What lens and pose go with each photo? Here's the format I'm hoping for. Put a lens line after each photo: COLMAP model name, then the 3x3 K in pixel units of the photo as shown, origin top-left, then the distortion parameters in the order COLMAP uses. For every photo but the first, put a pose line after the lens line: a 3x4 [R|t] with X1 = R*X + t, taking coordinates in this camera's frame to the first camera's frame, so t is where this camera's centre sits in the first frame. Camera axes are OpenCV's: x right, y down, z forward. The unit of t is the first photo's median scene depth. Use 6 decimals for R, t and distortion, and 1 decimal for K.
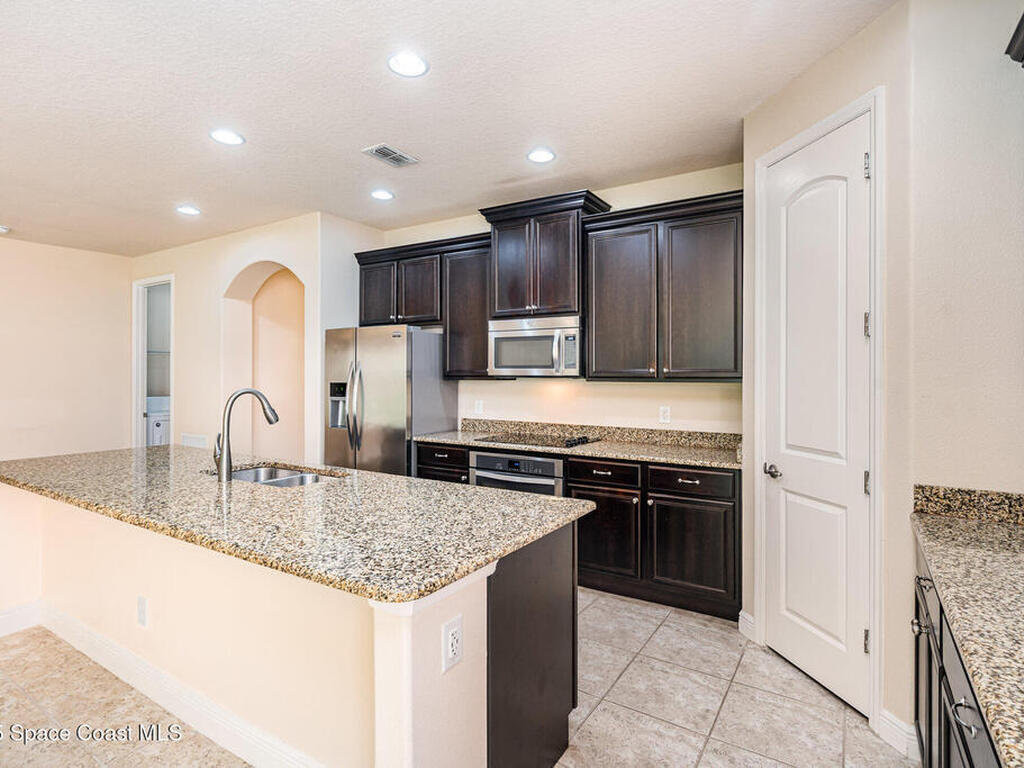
lens RADIAL K [[536.3, 0, 513.1], [0, 536.3, 379.8], [0, 0, 1]] dist [0.003228, 0.000394]
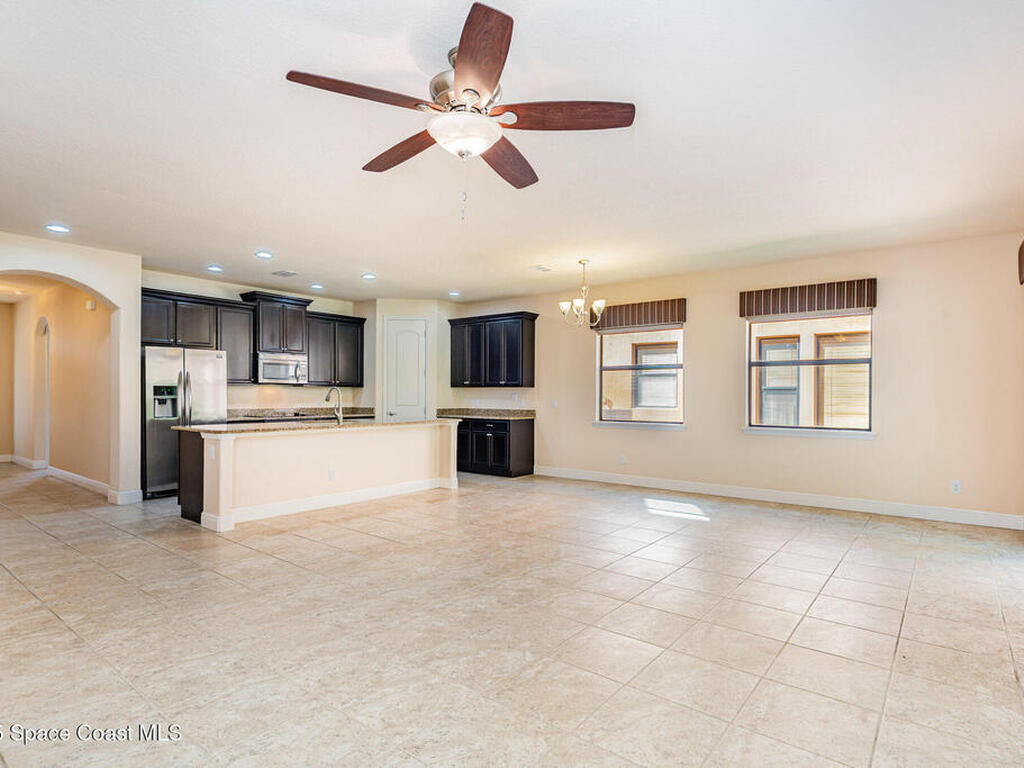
lens RADIAL K [[557.7, 0, 515.6], [0, 557.7, 395.2], [0, 0, 1]] dist [-0.003627, -0.000069]
pose [[0.093963, -0.002230, 0.995573, -1.952134], [0.004662, 0.999988, 0.001800, 0.036863], [-0.995565, 0.004472, 0.093973, -0.054500]]
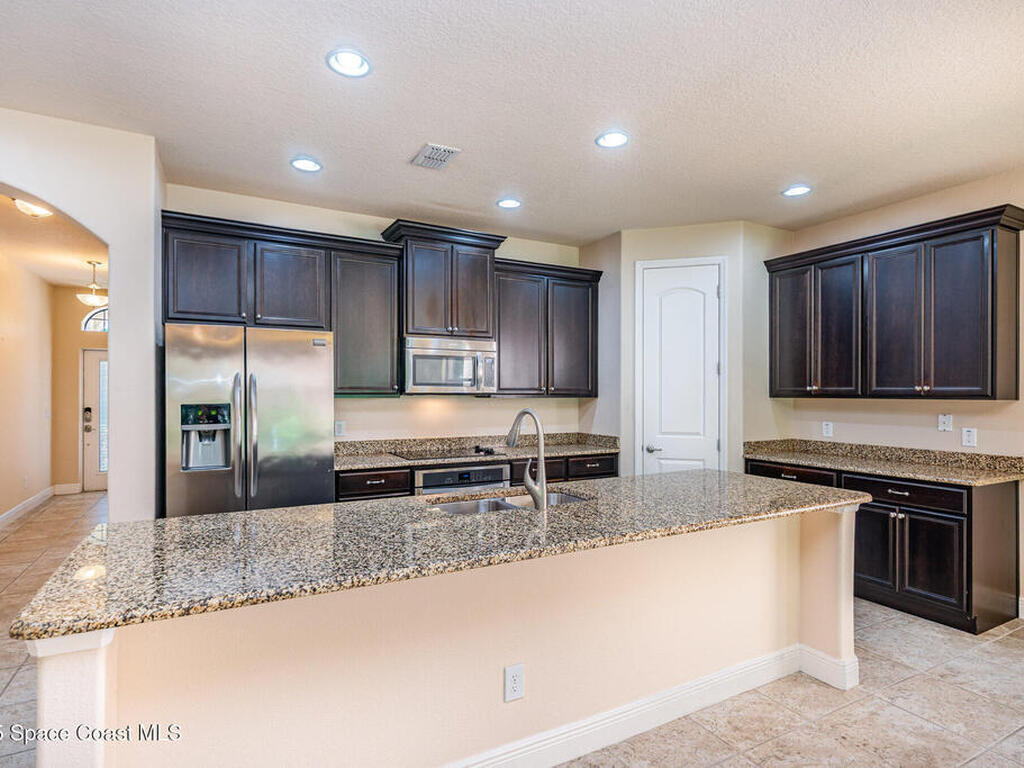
lens RADIAL K [[557.7, 0, 513.0], [0, 557.7, 389.3], [0, 0, 1]] dist [-0.003627, -0.000069]
pose [[0.485319, 0.003851, 0.874329, -0.877505], [0.006057, 0.999951, -0.007767, -0.005878], [-0.874316, 0.009065, 0.485272, 0.357121]]
